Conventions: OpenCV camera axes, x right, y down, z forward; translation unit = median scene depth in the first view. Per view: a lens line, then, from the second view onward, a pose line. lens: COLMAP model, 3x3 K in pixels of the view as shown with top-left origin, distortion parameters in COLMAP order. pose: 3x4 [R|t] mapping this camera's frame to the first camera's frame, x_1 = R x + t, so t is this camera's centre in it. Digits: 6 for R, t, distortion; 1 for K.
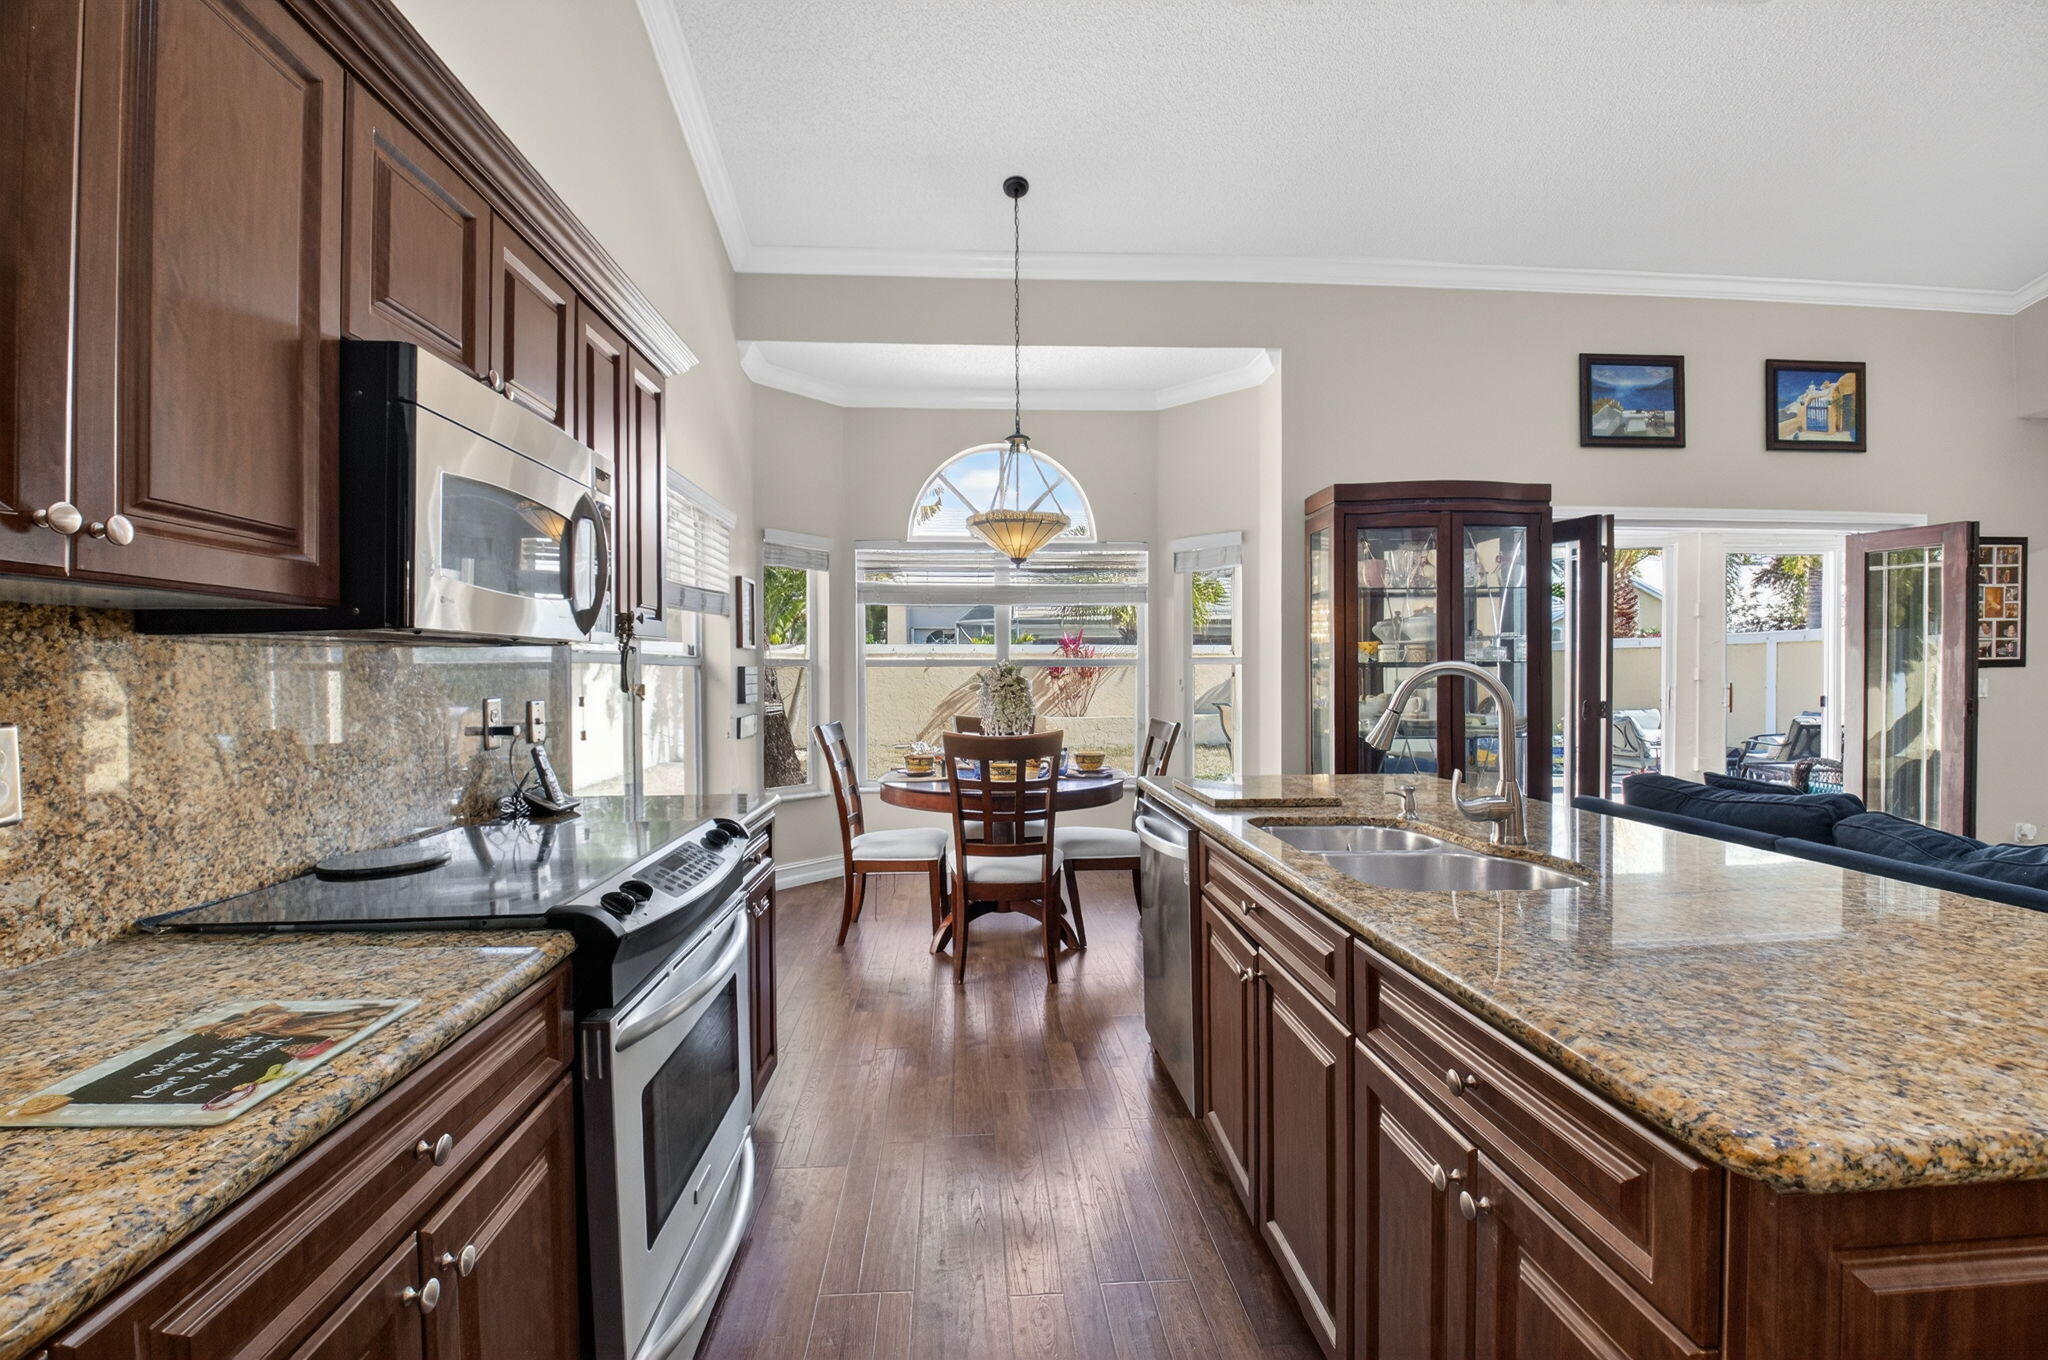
lens RADIAL K [[901.0, 0, 1015.8], [0, 901.0, 695.7], [0, 0, 1]] dist [-0.017127, -0.007344]
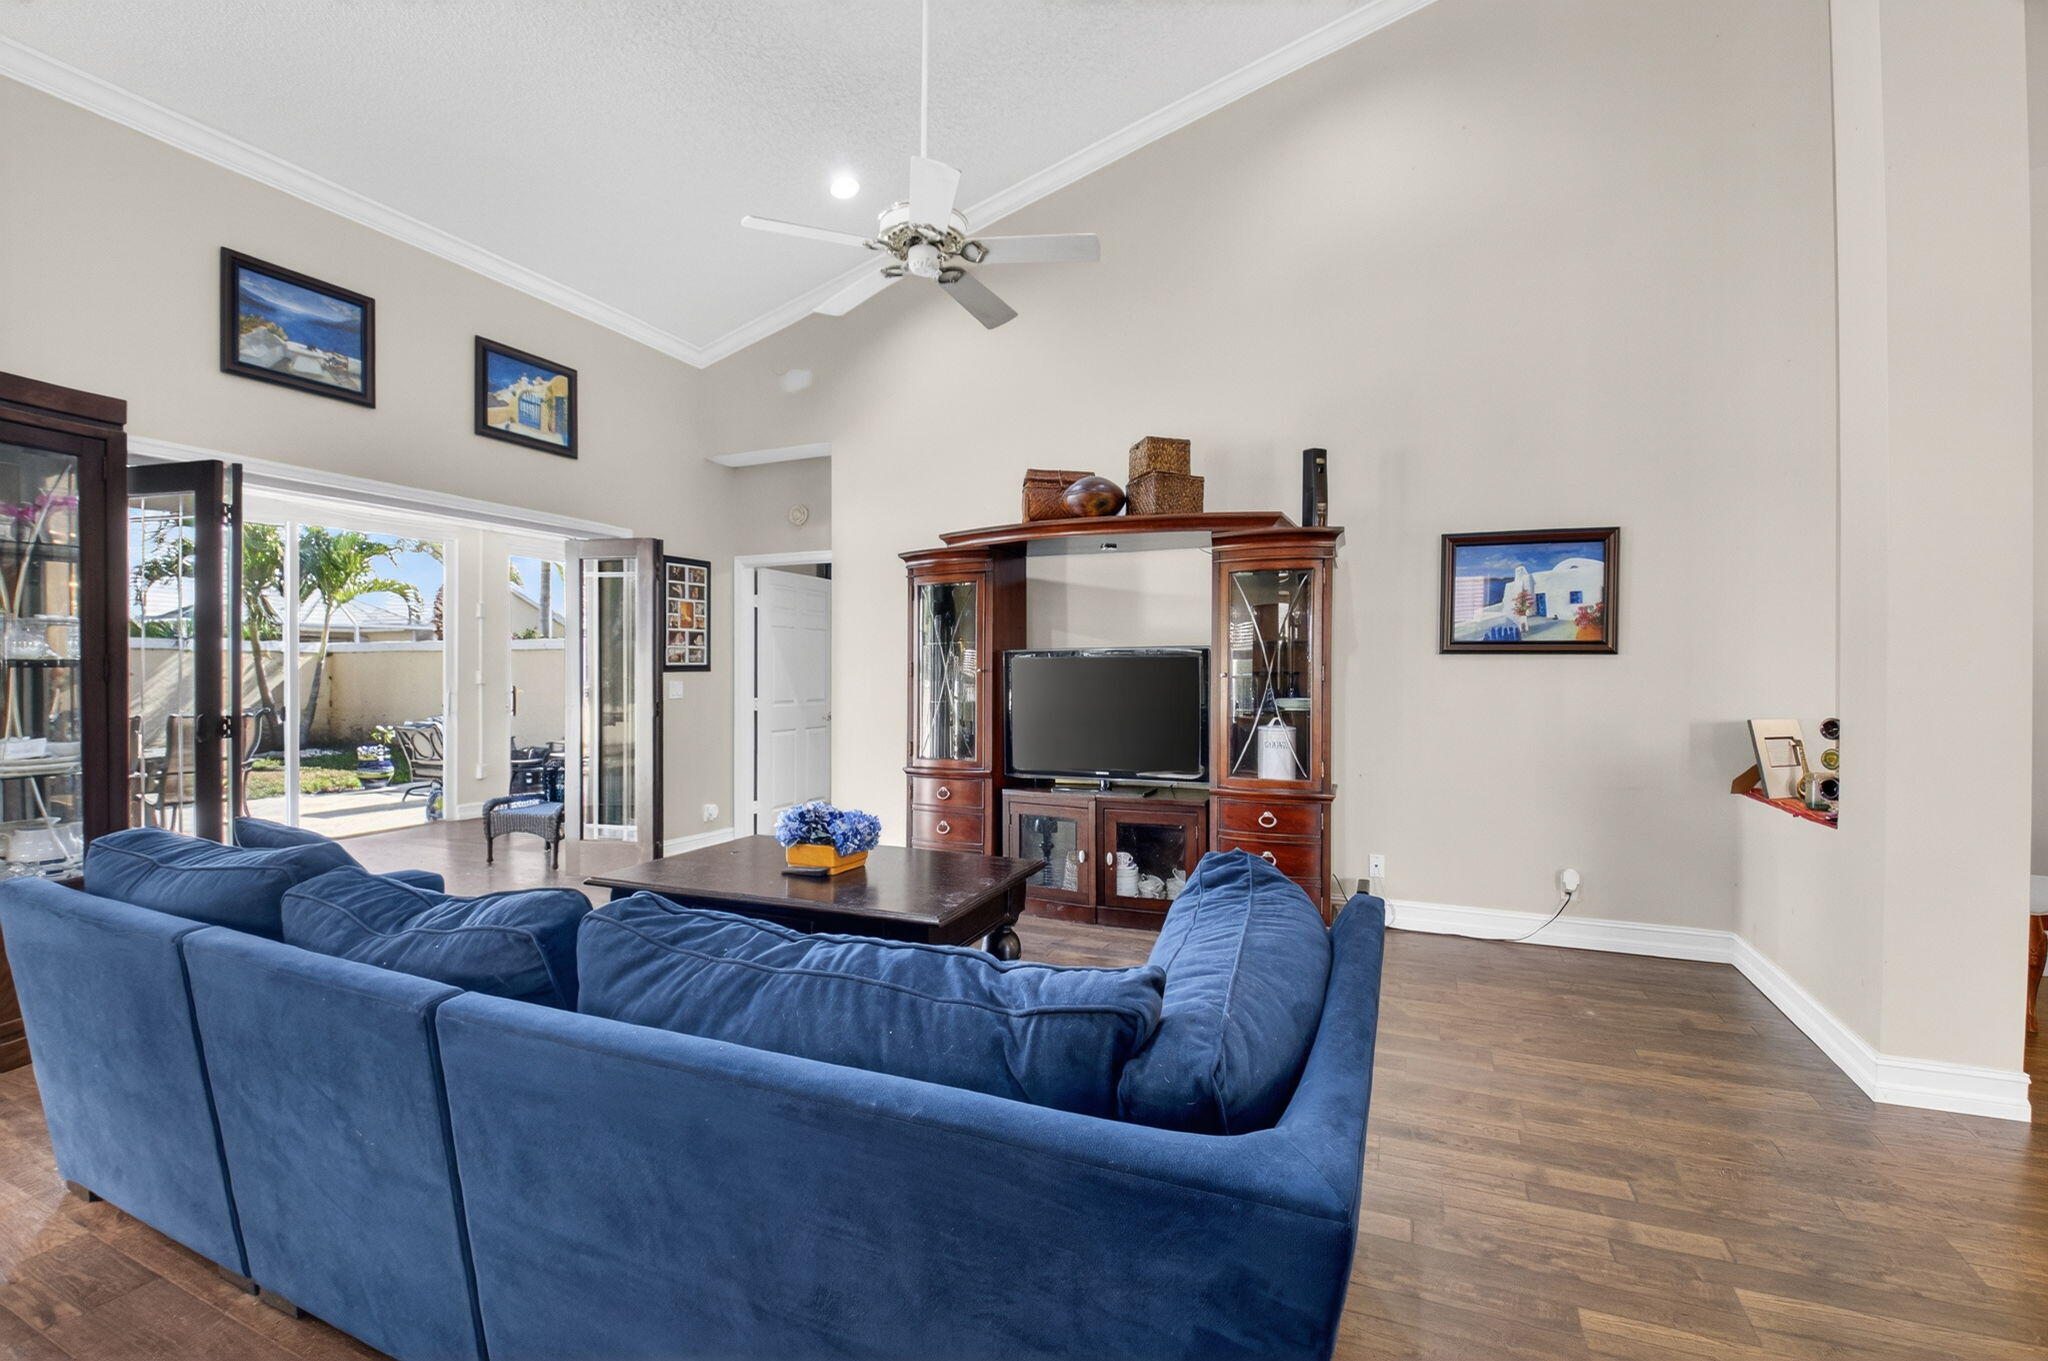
lens RADIAL K [[901.0, 0, 1016.8], [0, 901.0, 683.4], [0, 0, 1]] dist [-0.017127, -0.007344]
pose [[0.461891, -0.002223, 0.886934, 0.287958], [0.016236, 0.999850, -0.005950, -0.003869], [-0.886788, 0.017149, 0.461858, 0.077469]]
